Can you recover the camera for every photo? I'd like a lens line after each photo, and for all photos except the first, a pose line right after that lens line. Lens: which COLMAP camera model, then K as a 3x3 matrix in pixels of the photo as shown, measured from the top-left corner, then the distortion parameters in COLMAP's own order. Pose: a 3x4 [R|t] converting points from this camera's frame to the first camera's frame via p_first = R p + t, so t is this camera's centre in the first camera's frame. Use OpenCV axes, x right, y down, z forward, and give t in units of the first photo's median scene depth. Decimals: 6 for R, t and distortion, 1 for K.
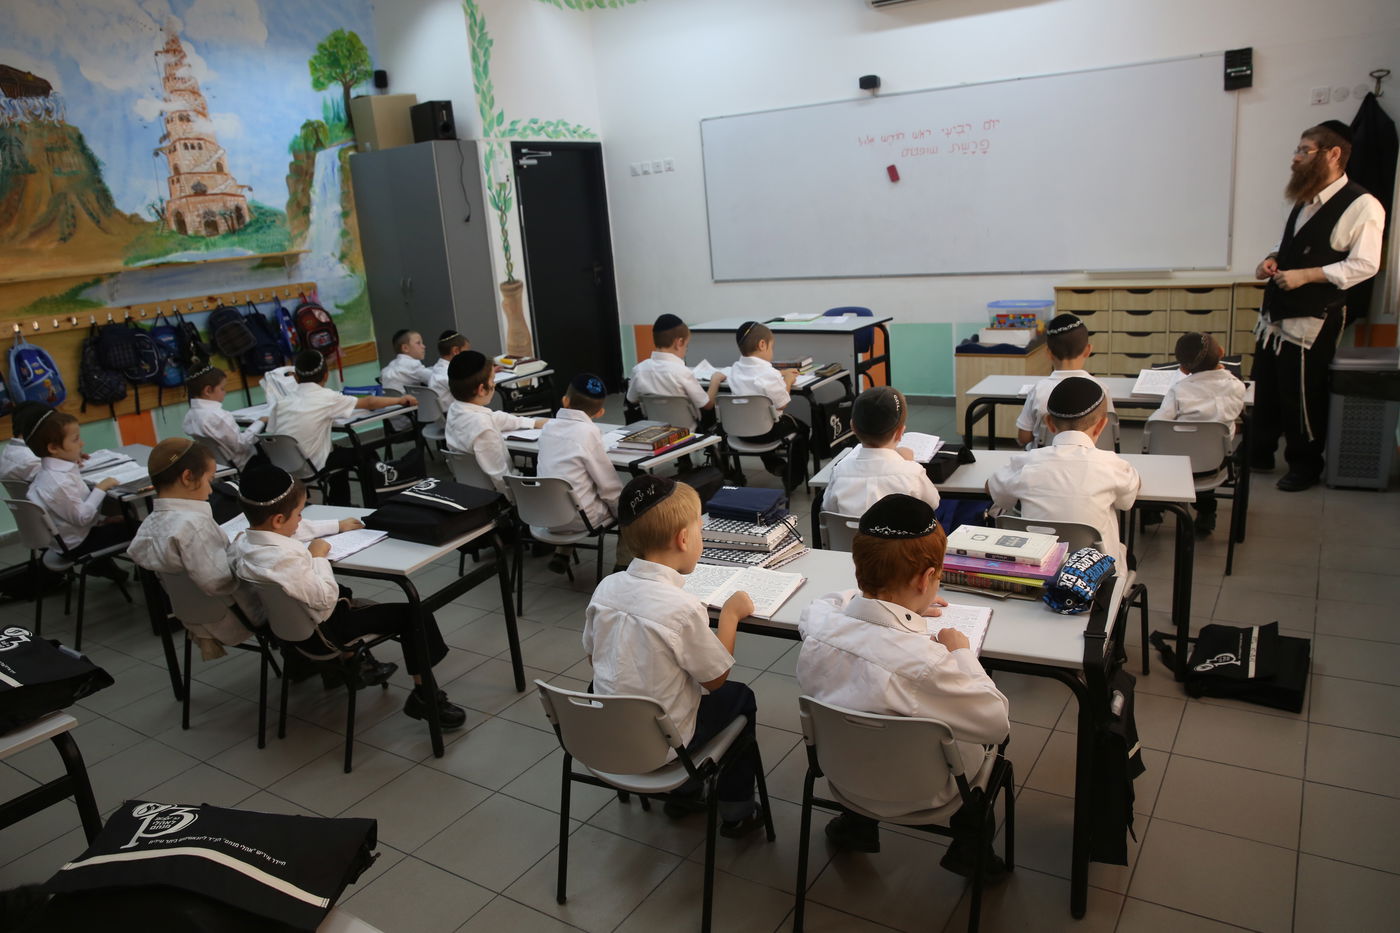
lens RADIAL K [[1037.7, 0, 700.0], [0, 1037.7, 466.5], [0, 0, 1]] dist [-0.113182, 0.100266]
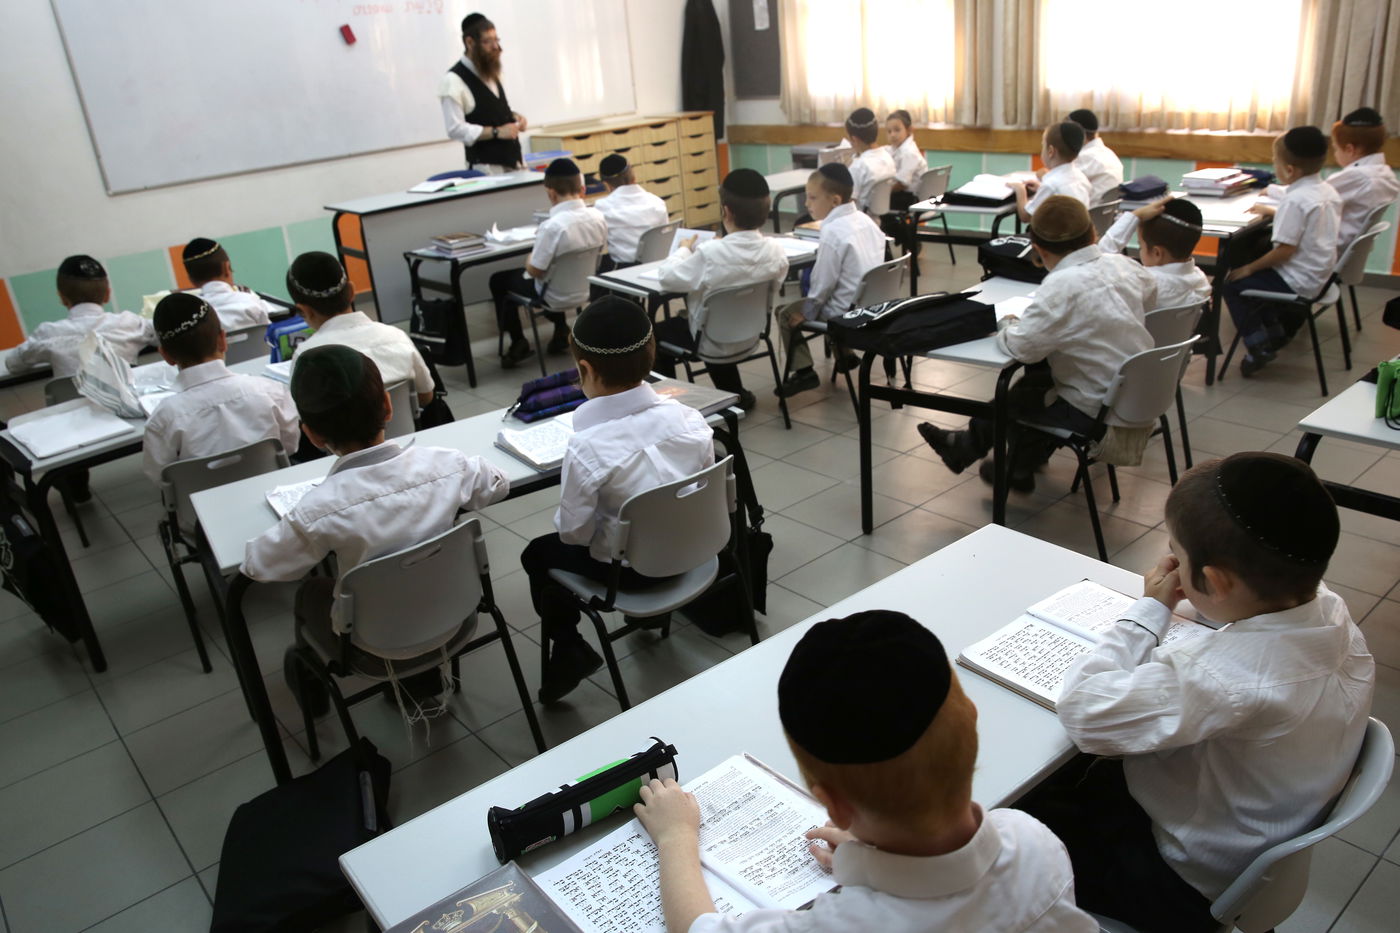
lens RADIAL K [[1037.7, 0, 700.0], [0, 1037.7, 466.5], [0, 0, 1]] dist [-0.113182, 0.100266]
pose [[0.291306, -0.321853, 0.900862, -0.689729], [0.296369, 0.925735, 0.234904, -0.061769], [-0.909564, 0.198558, 0.365060, 0.526983]]
